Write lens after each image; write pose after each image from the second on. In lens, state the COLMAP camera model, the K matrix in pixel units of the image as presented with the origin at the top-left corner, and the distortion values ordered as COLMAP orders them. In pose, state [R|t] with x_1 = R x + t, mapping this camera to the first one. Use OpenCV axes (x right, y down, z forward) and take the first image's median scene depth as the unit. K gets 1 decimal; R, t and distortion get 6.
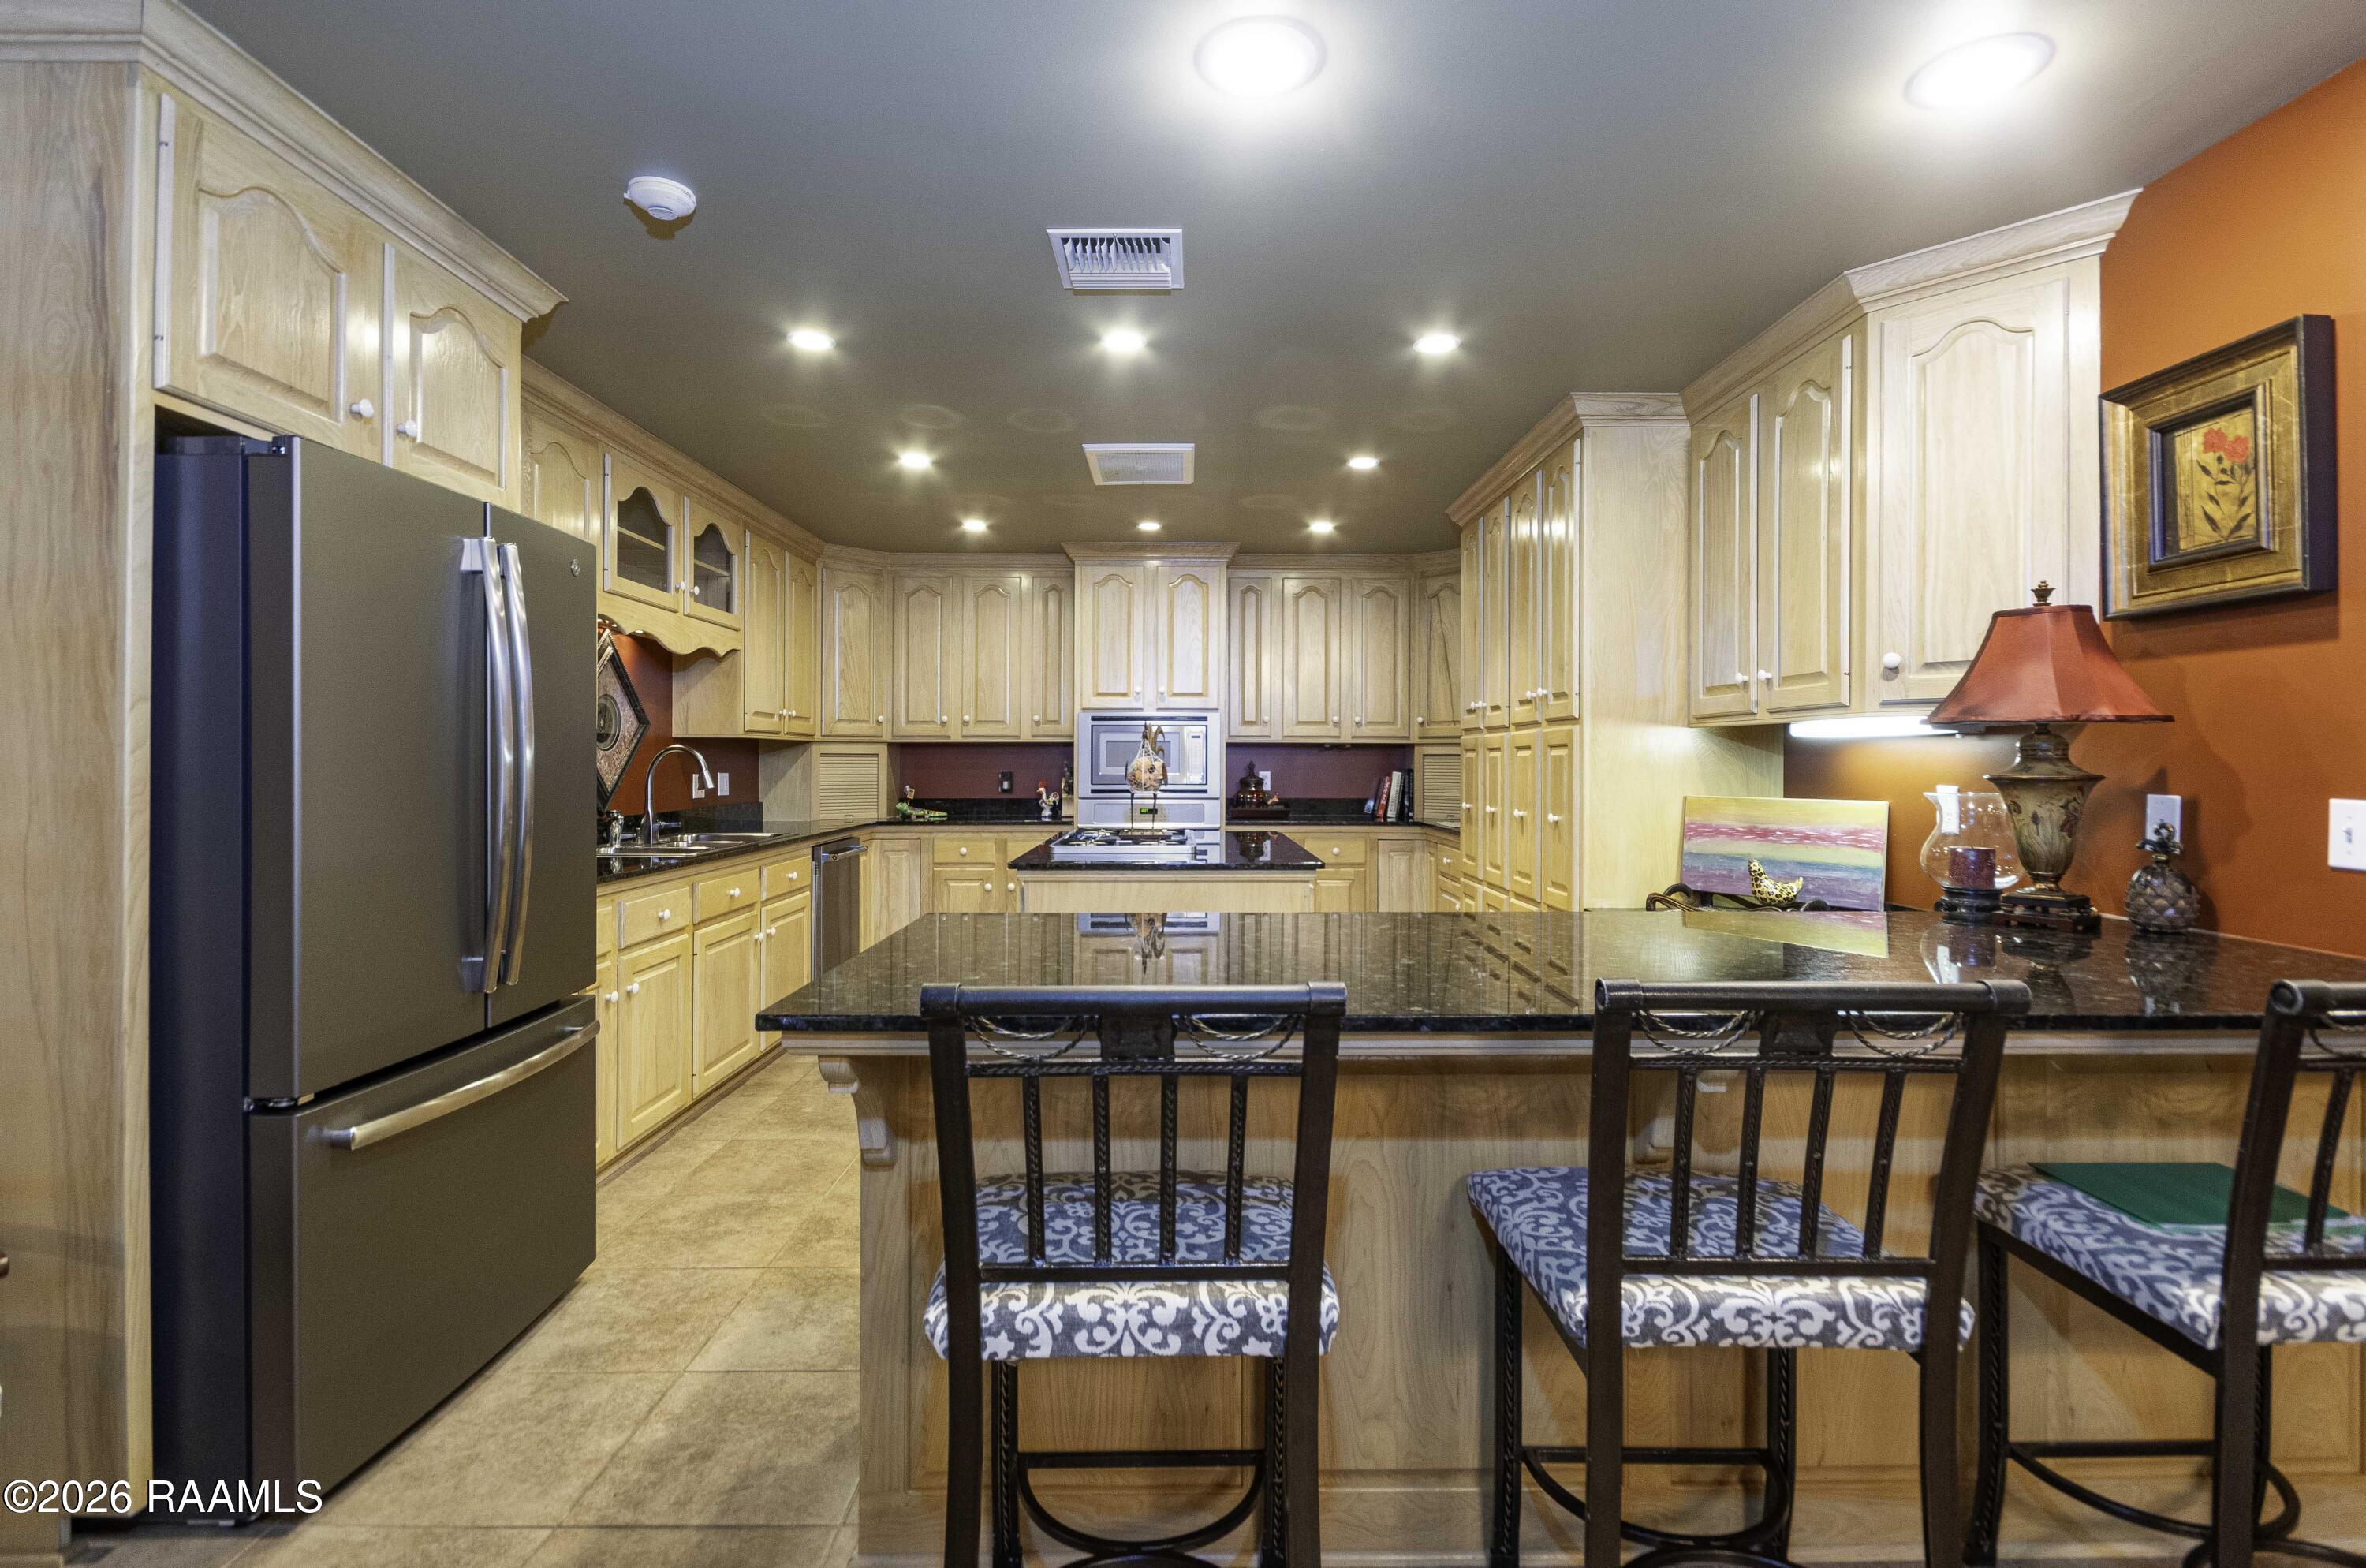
lens RADIAL K [[1095.6, 0, 1187.0], [0, 1095.6, 771.6], [0, 0, 1]] dist [-0.005359, -0.000826]
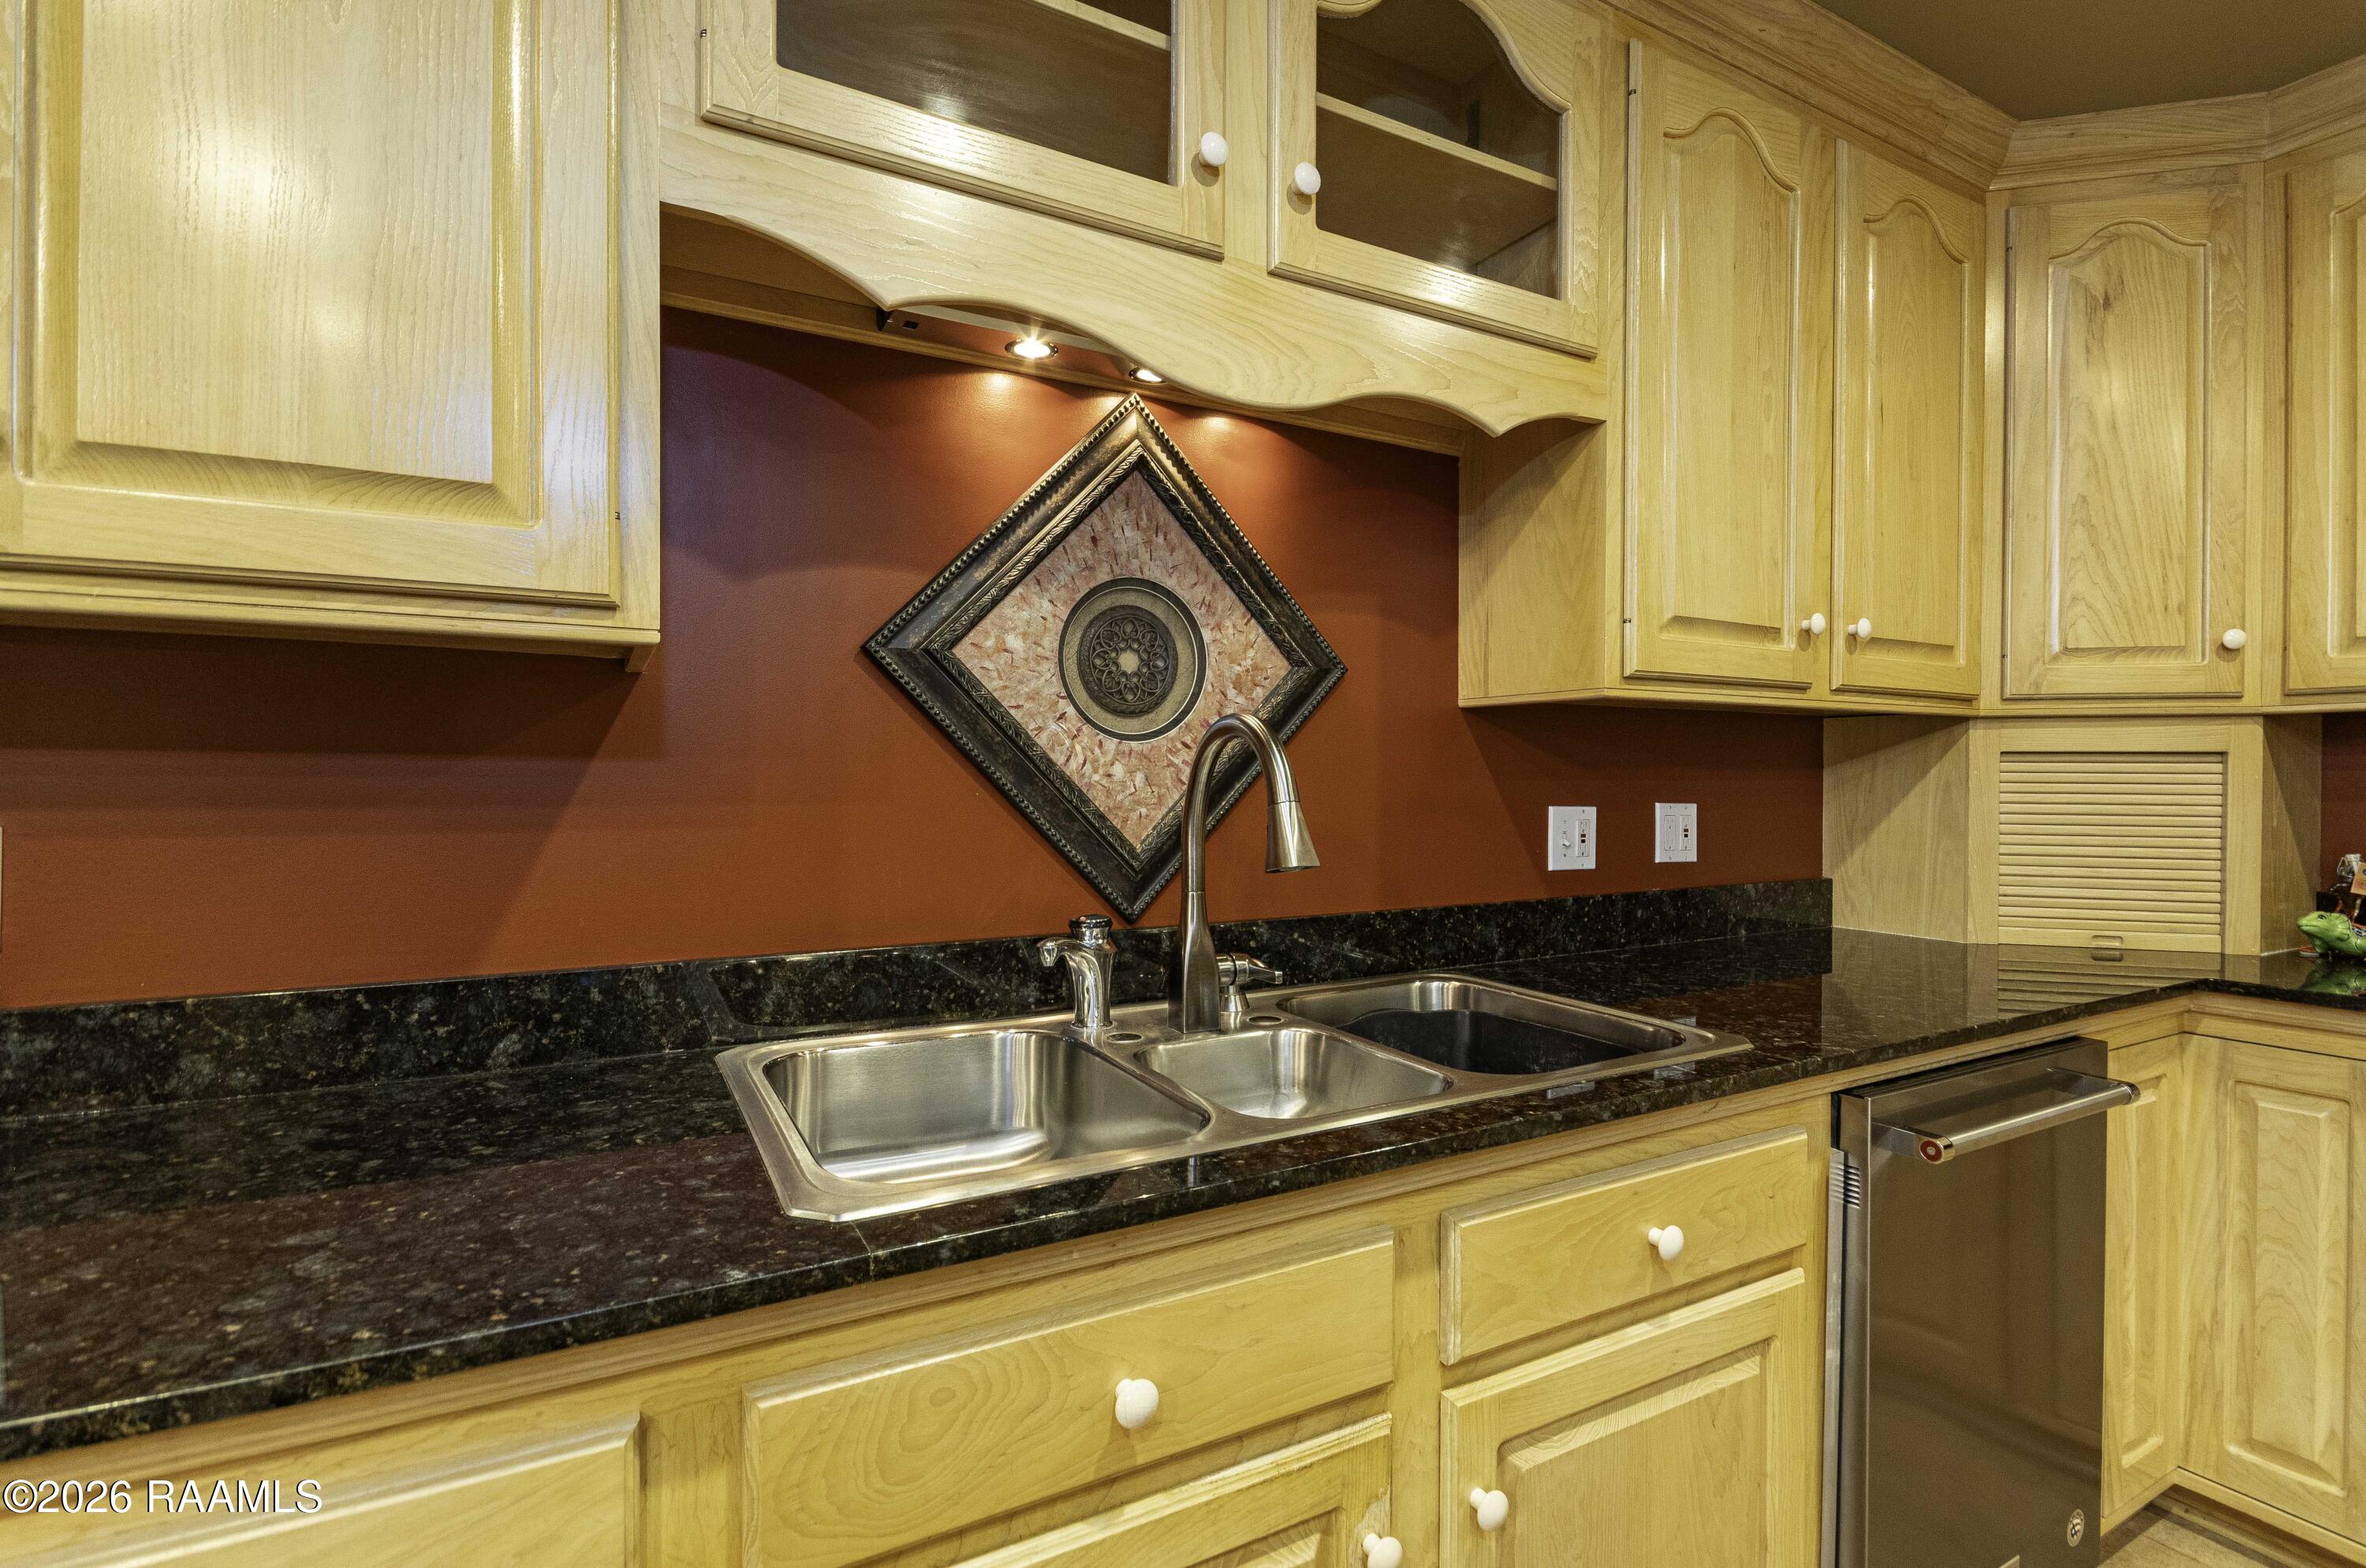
lens RADIAL K [[1095.6, 0, 1190.7], [0, 1095.6, 790.1], [0, 0, 1]] dist [-0.005359, -0.000826]
pose [[0.477402, 0.002731, -0.878681, -0.154052], [-0.008162, 0.999966, -0.001327, -0.001875], [0.878647, 0.007805, 0.477408, 0.613085]]
